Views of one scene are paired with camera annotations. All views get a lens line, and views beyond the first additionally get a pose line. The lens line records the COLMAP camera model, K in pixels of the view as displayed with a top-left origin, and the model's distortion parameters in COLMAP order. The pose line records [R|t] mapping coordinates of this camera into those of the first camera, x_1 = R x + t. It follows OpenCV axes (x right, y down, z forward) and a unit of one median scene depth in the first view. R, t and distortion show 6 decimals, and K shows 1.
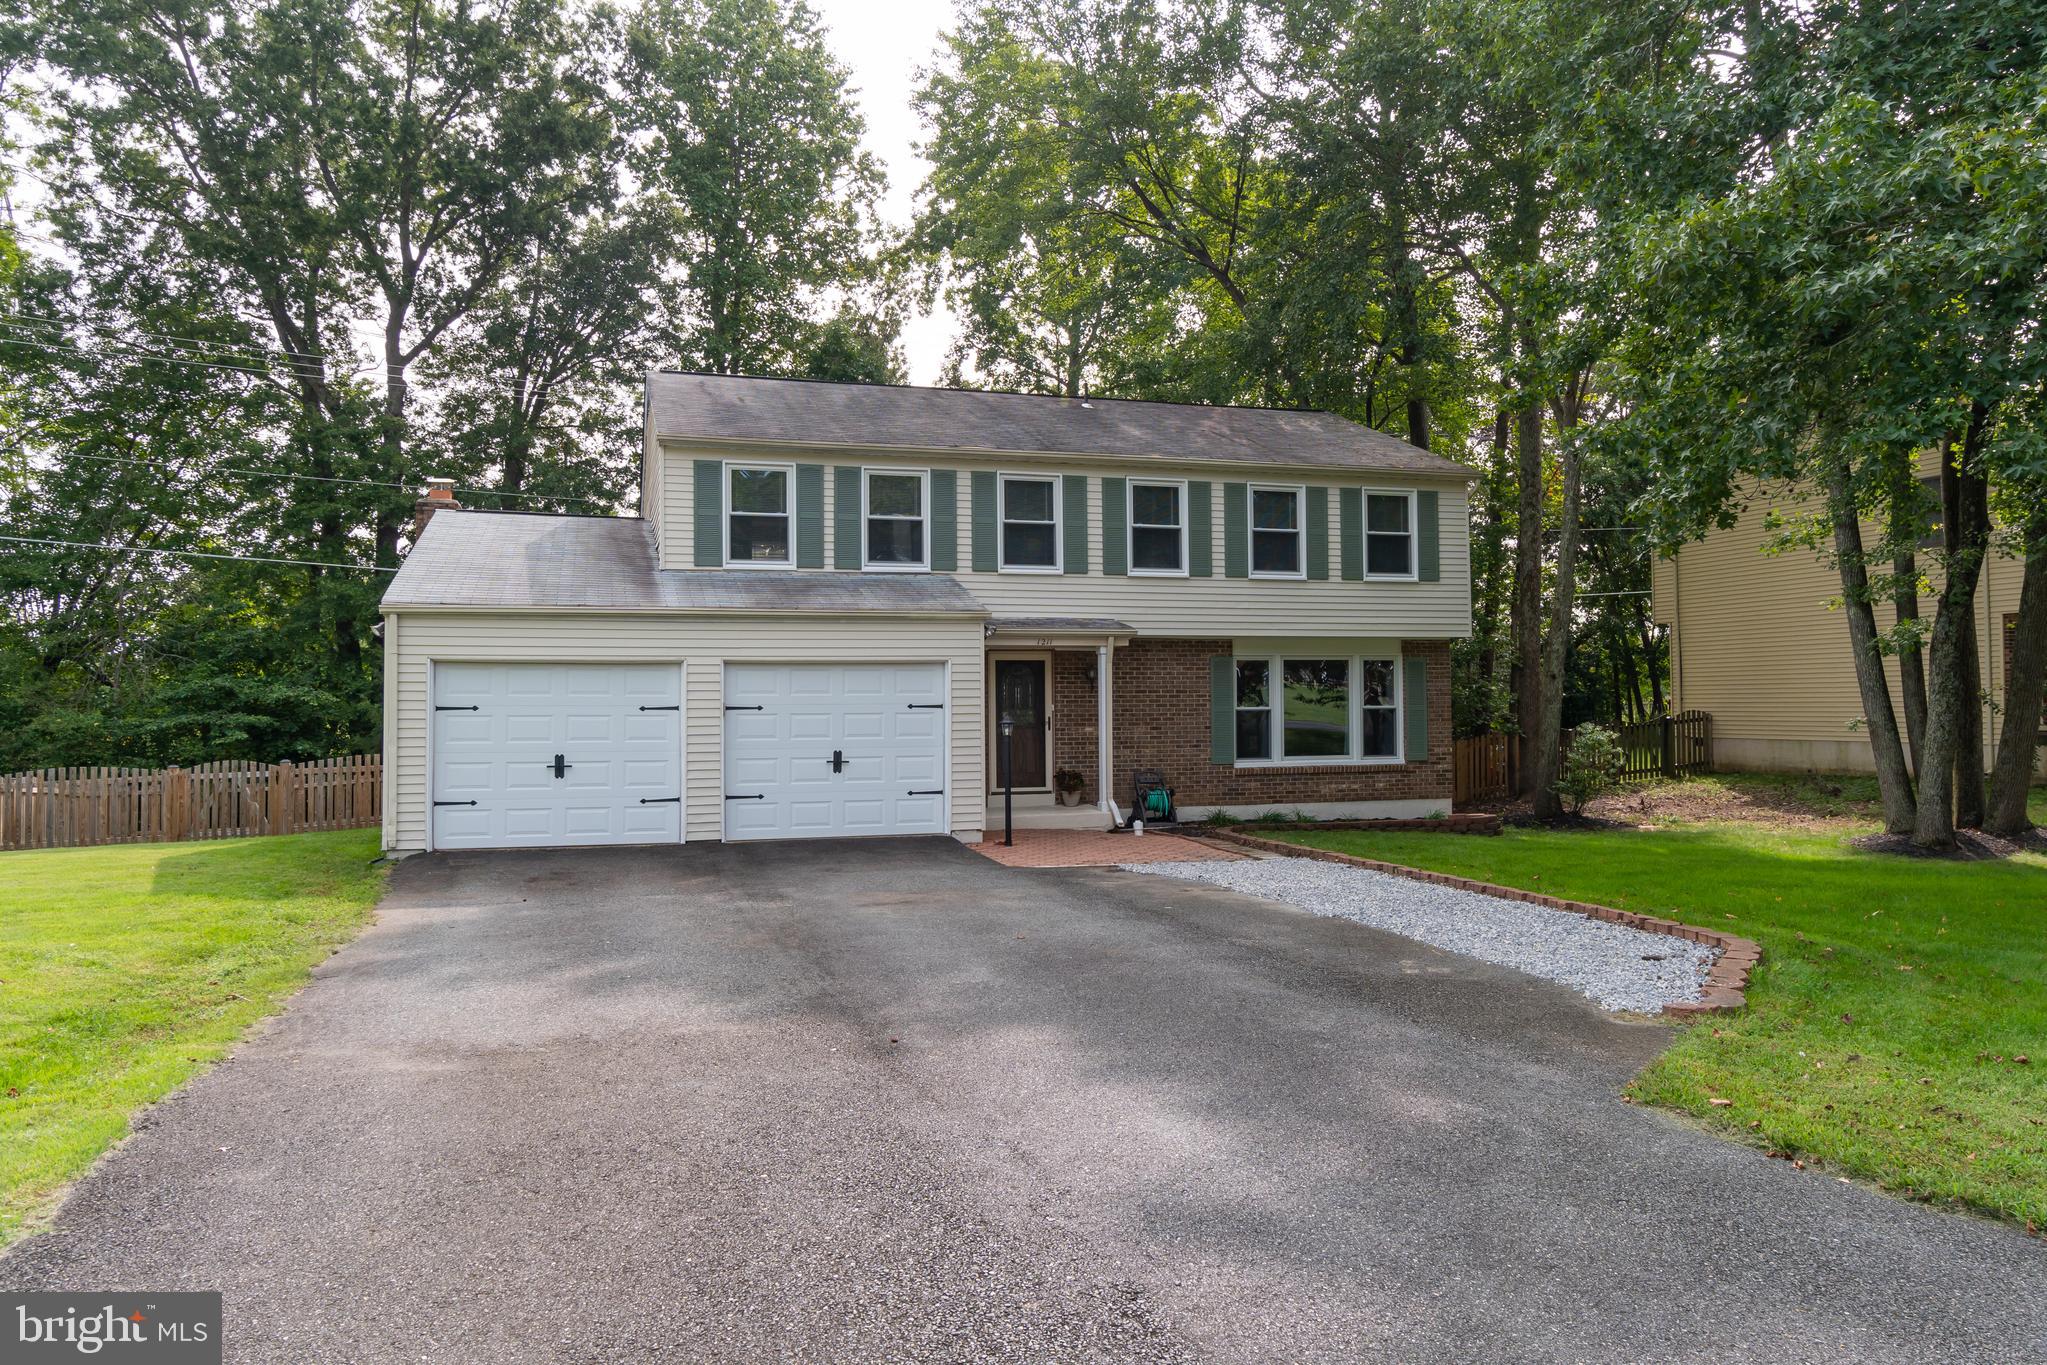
lens RADIAL K [[1295.7, 0, 1023.3], [0, 1295.7, 679.4], [0, 0, 1]] dist [0.005326, 0.000161]
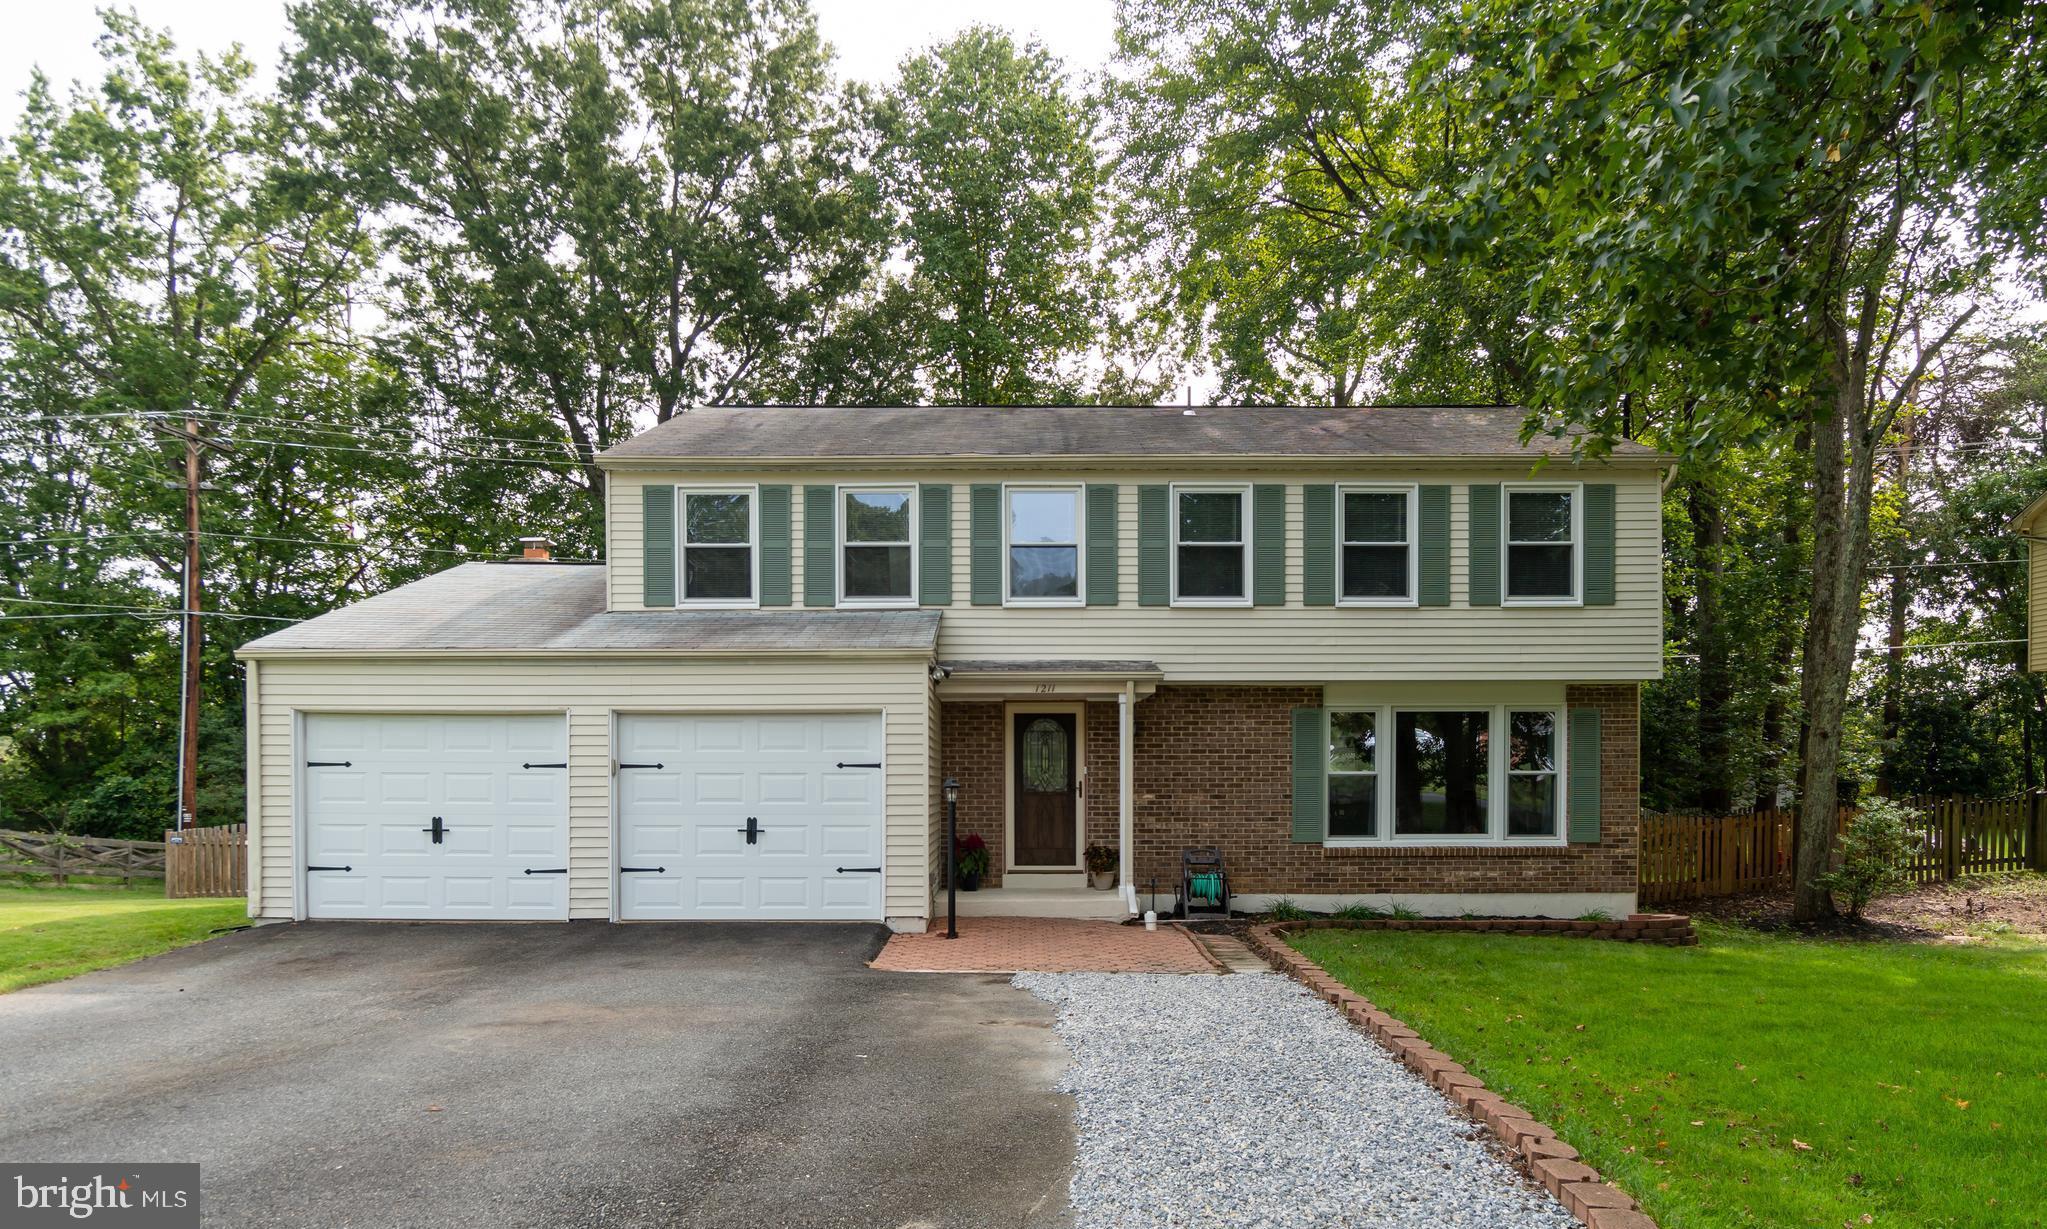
lens RADIAL K [[1229.0, 0, 1016.3], [0, 1229.0, 812.6], [0, 0, 1]] dist [-0.001301, 0.000281]
pose [[0.961474, 0.014024, -0.274538, 0.199741], [-0.000540, 0.998792, 0.049126, 0.010373], [0.274895, -0.047085, 0.960321, 0.233907]]
